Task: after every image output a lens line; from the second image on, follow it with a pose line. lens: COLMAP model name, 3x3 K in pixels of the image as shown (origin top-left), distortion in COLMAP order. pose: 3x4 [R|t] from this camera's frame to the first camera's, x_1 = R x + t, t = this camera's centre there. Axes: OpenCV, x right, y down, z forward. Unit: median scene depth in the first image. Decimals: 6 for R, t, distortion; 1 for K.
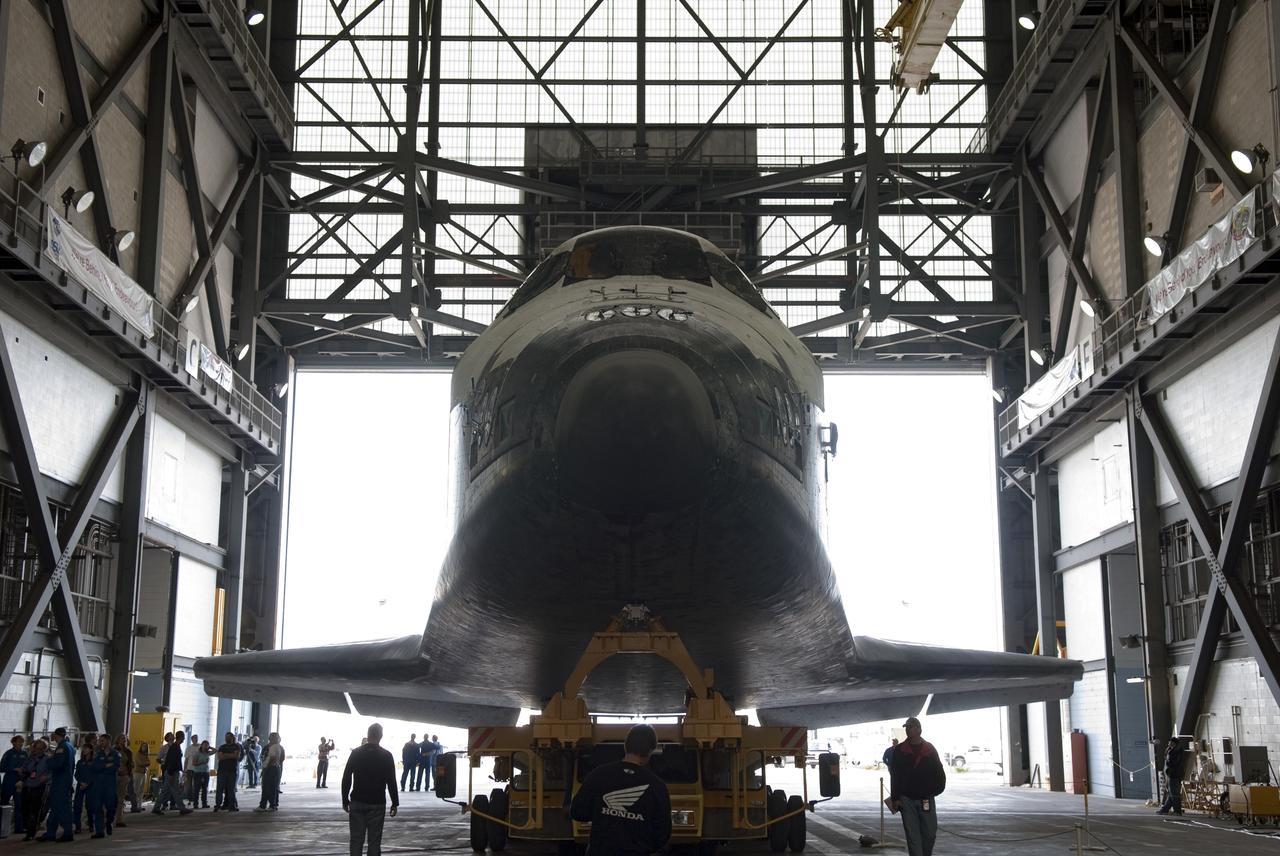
lens RADIAL K [[1579.3, 0, 639.7], [0, 1579.3, 433.3], [0, 0, 1]] dist [0.025819, 0.055429]
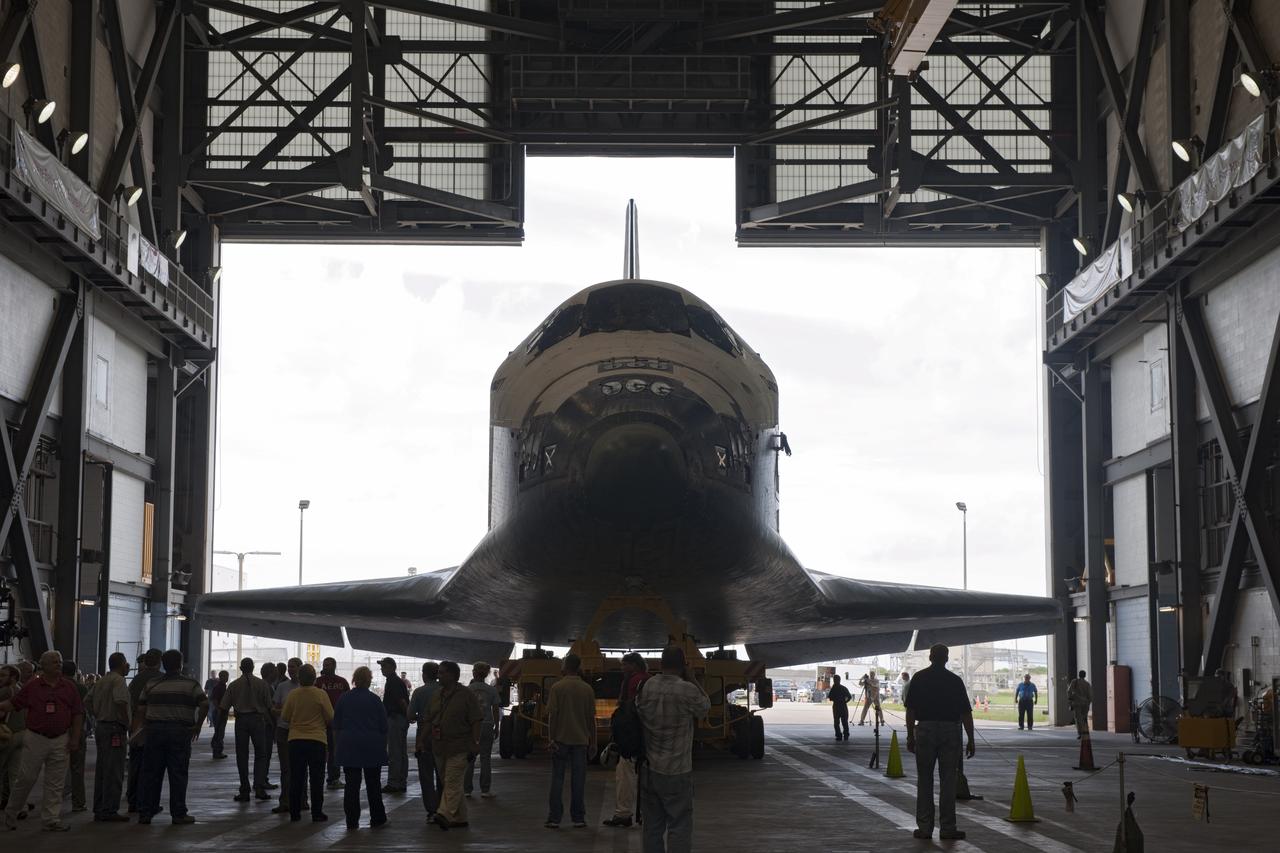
lens RADIAL K [[2369.9, 0, 640.0], [0, 2369.9, 426.5], [0, 0, 1]] dist [-0.025697, -0.045728]
pose [[0.999979, -0.000211, 0.006429, -0.002710], [-0.000337, 0.996375, 0.085072, -0.050291], [-0.006423, -0.085073, 0.996354, -0.270616]]
